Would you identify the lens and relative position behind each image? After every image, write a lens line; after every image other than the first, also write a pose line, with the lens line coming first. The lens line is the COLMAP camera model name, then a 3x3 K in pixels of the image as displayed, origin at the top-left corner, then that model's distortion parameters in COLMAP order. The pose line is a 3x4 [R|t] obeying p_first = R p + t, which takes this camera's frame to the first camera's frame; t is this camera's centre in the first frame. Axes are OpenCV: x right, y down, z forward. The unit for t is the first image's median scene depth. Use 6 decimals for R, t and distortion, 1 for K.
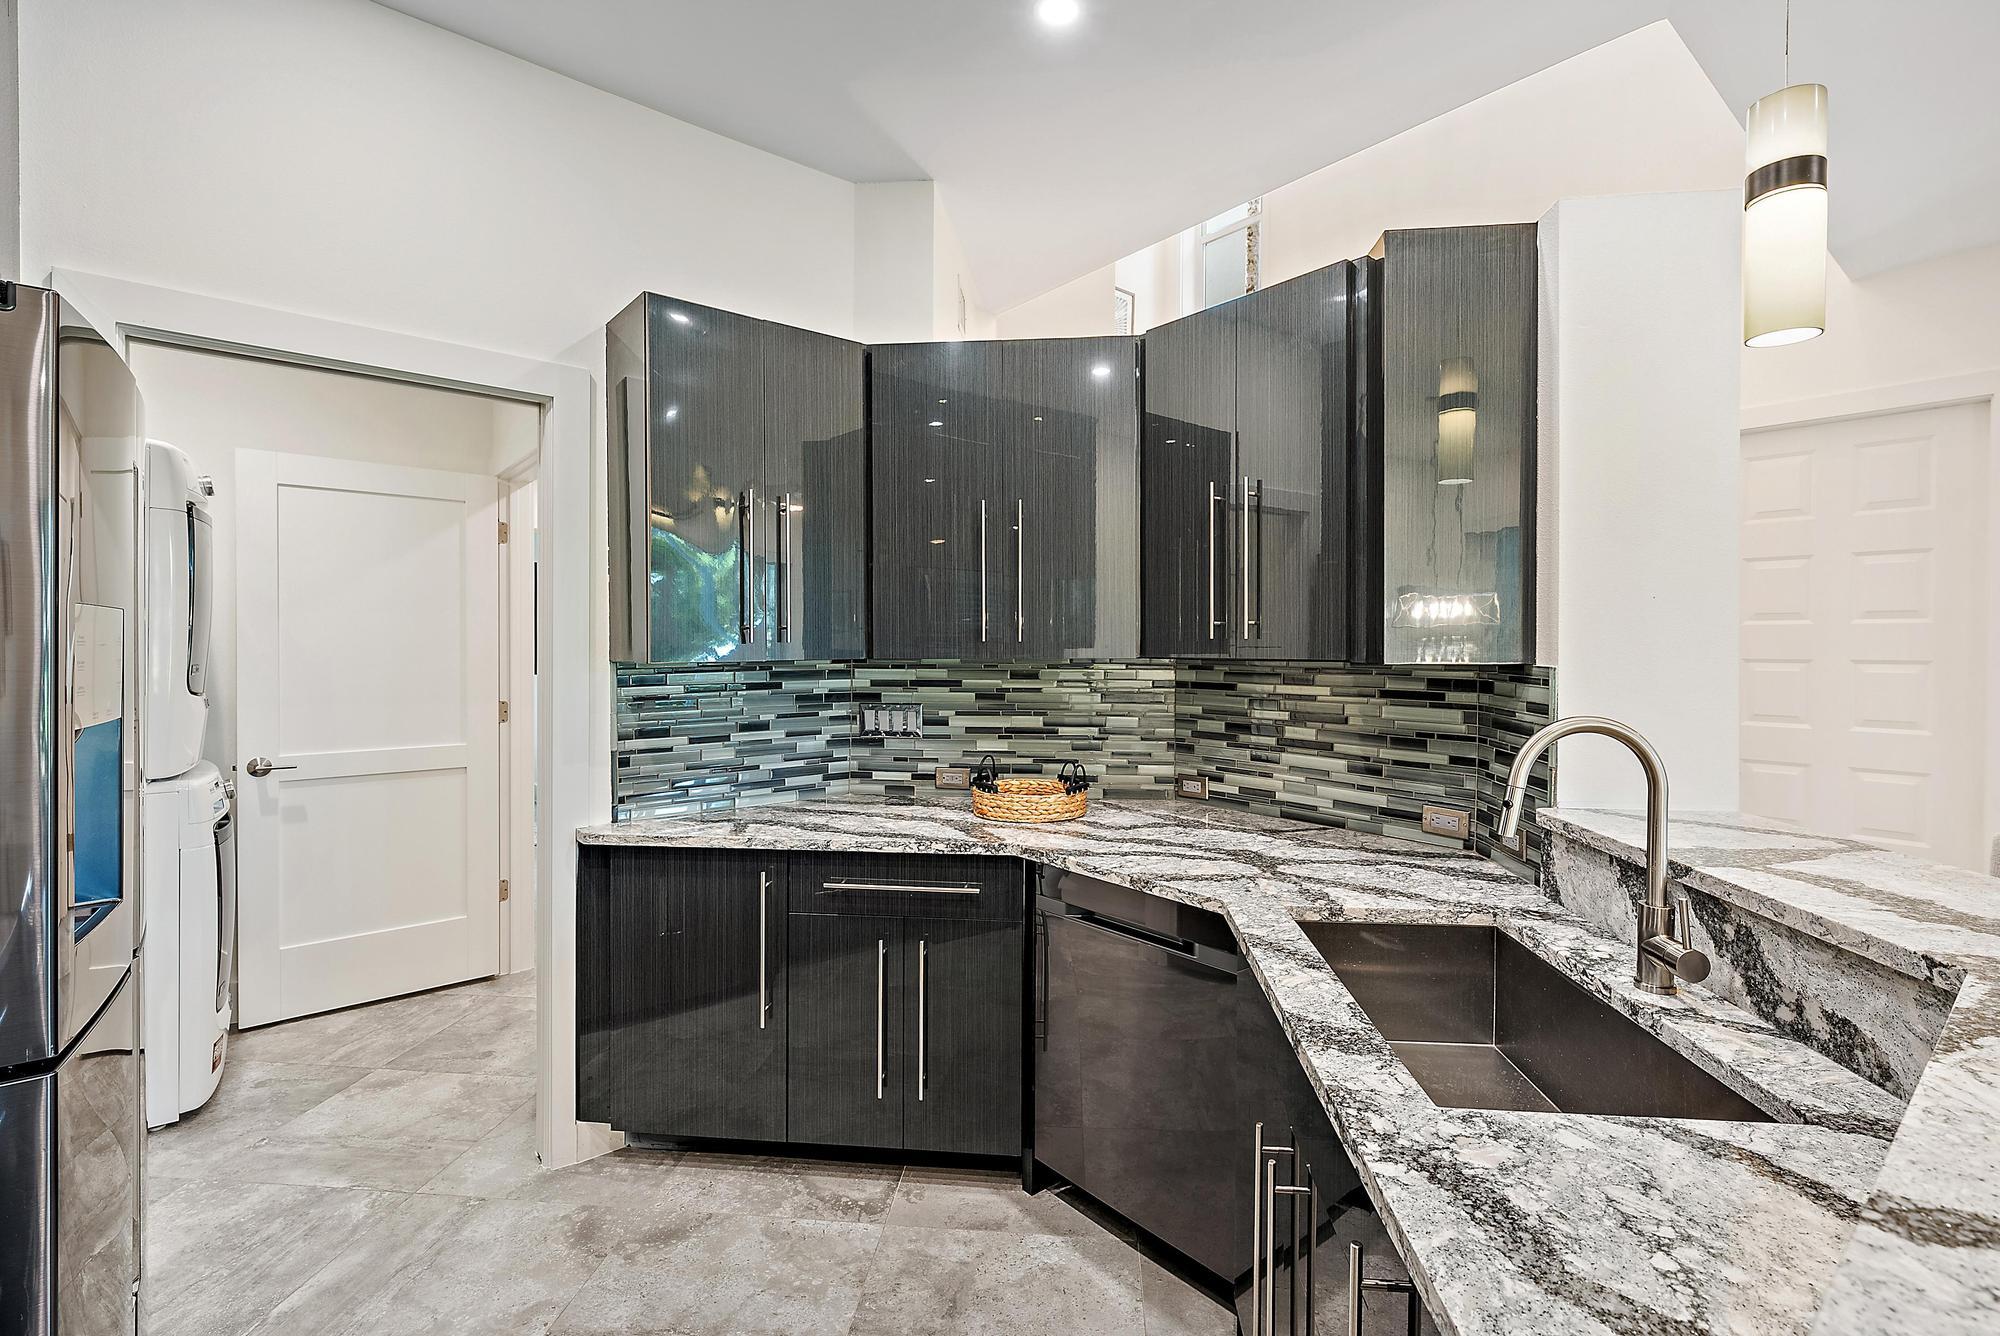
lens RADIAL K [[909.3, 0, 1007.8], [0, 909.3, 654.0], [0, 0, 1]] dist [0.001808, -0.000606]
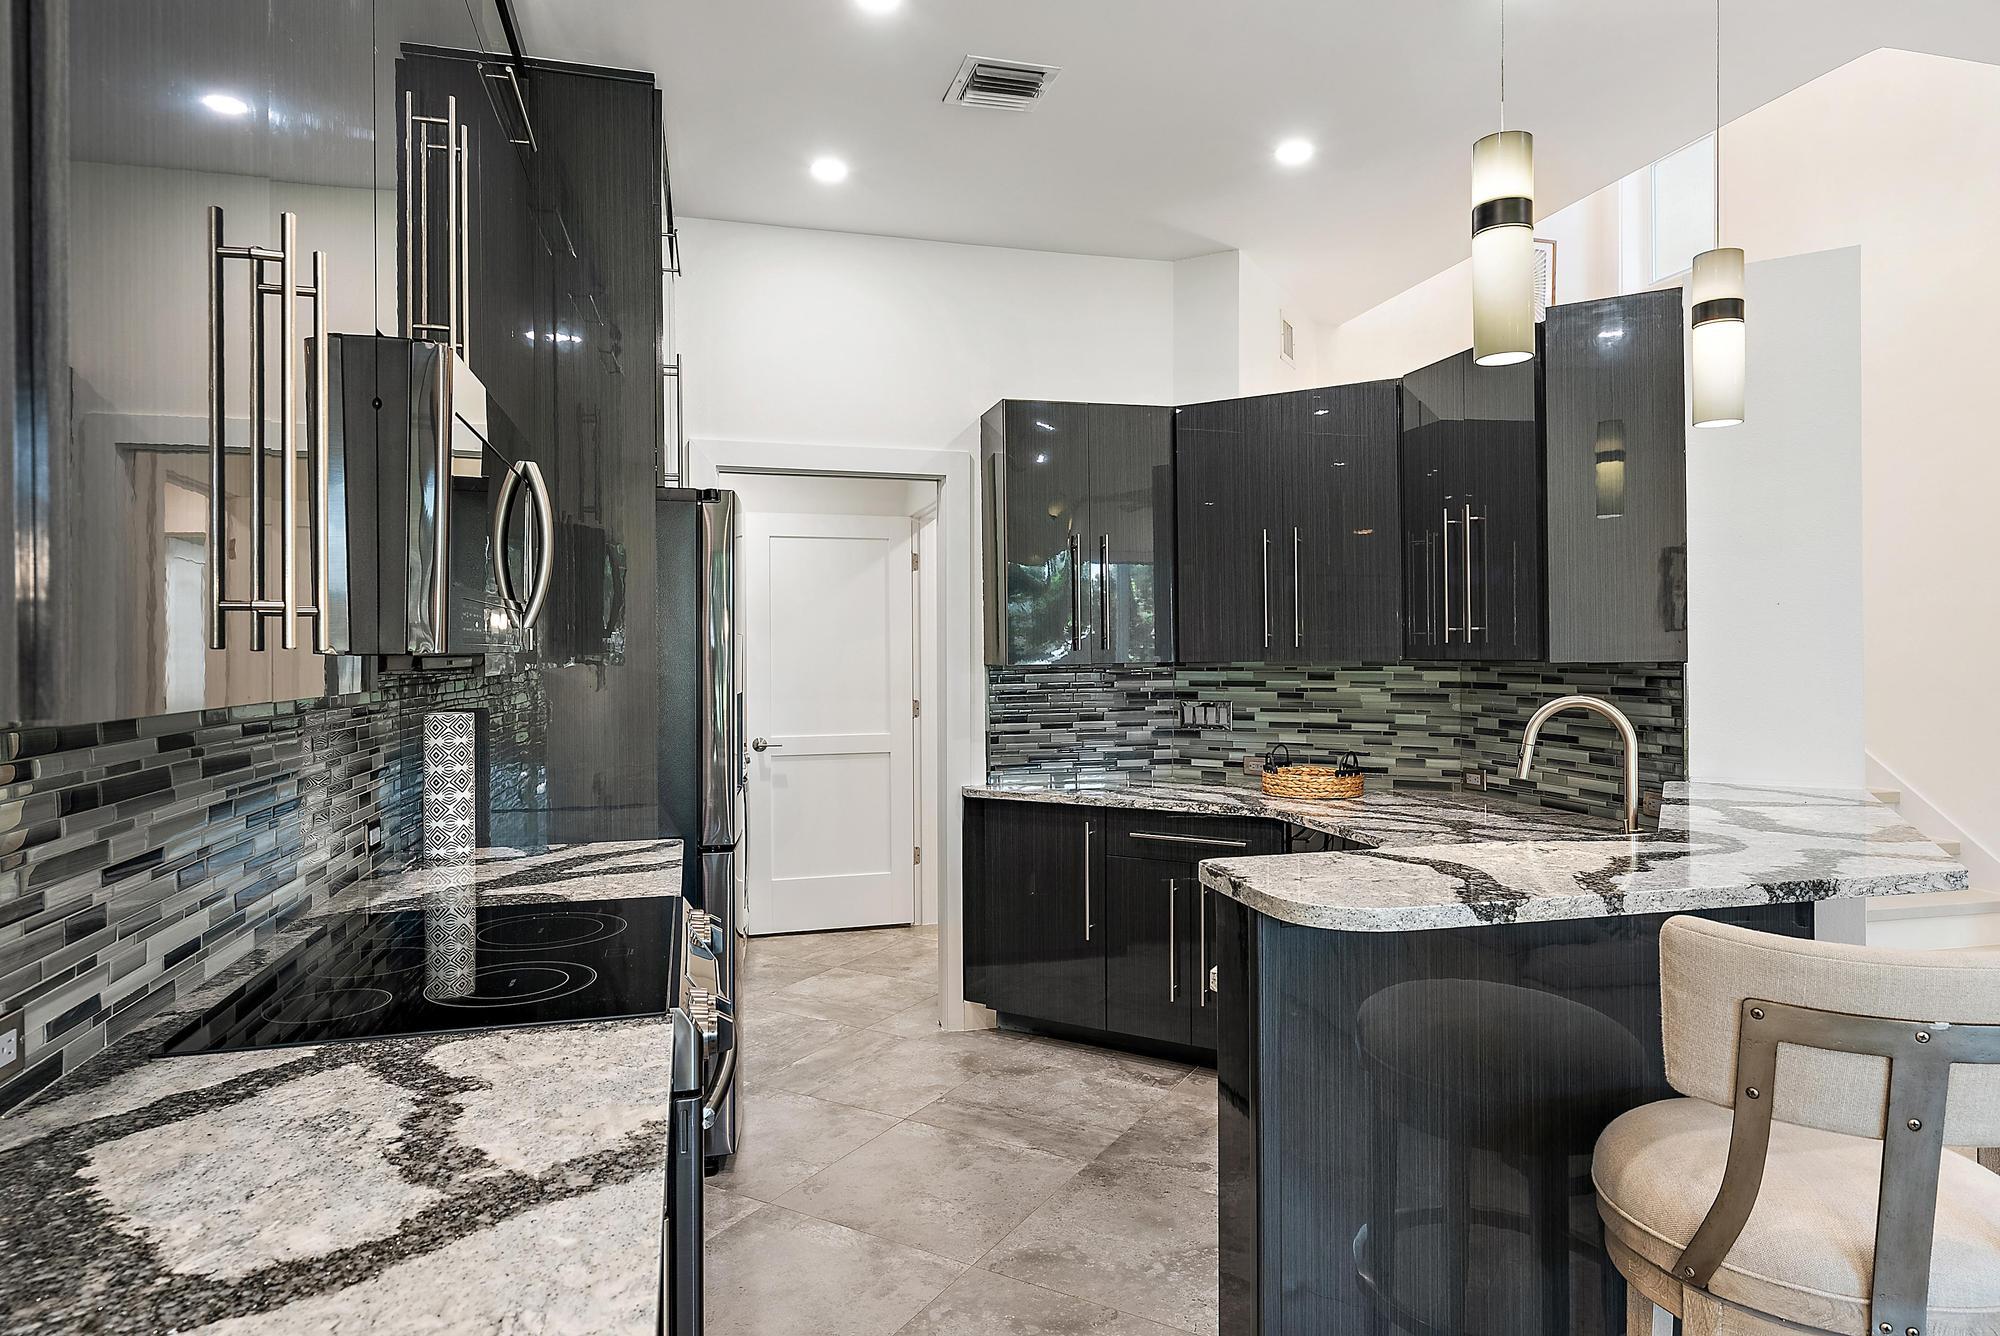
lens RADIAL K [[1194.6, 0, 1000.1], [0, 1194.6, 661.3], [0, 0, 1]] dist [0.000047, -0.000191]
pose [[0.906158, -0.005574, -0.422902, 0.311467], [0.004656, 0.999984, -0.003205, 0.007952], [0.422913, 0.000935, 0.906170, -0.557660]]
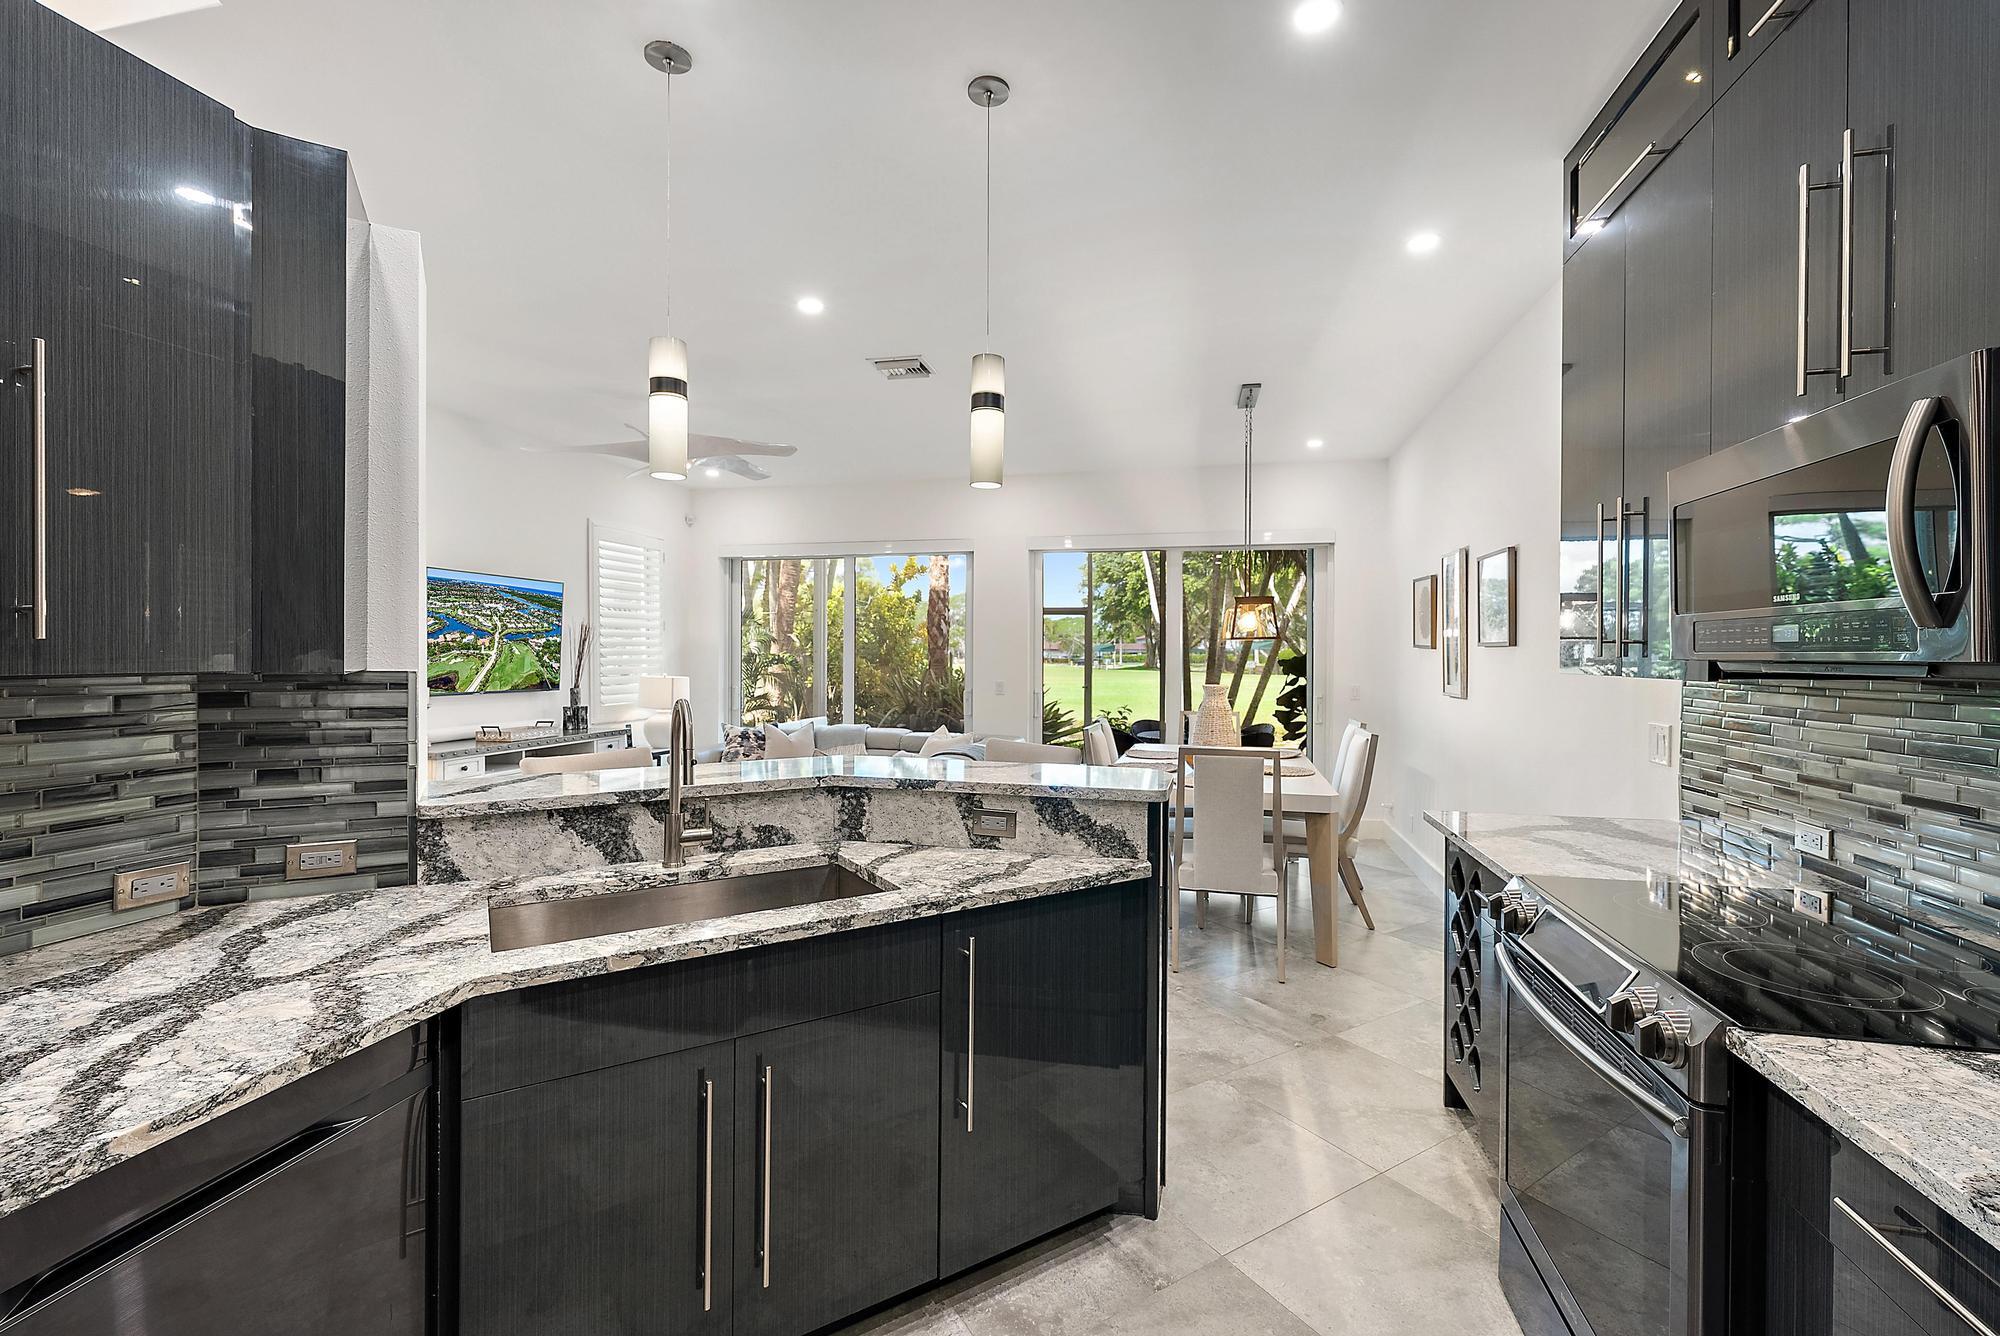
lens RADIAL K [[819.6, 0, 1002.7], [0, 819.6, 657.5], [0, 0, 1]] dist [-0.002625, -0.000660]
pose [[-0.598572, -0.004645, 0.801055, -0.386483], [0.006526, 0.999922, 0.010674, -0.004597], [-0.801042, 0.011617, -0.598495, 0.687755]]
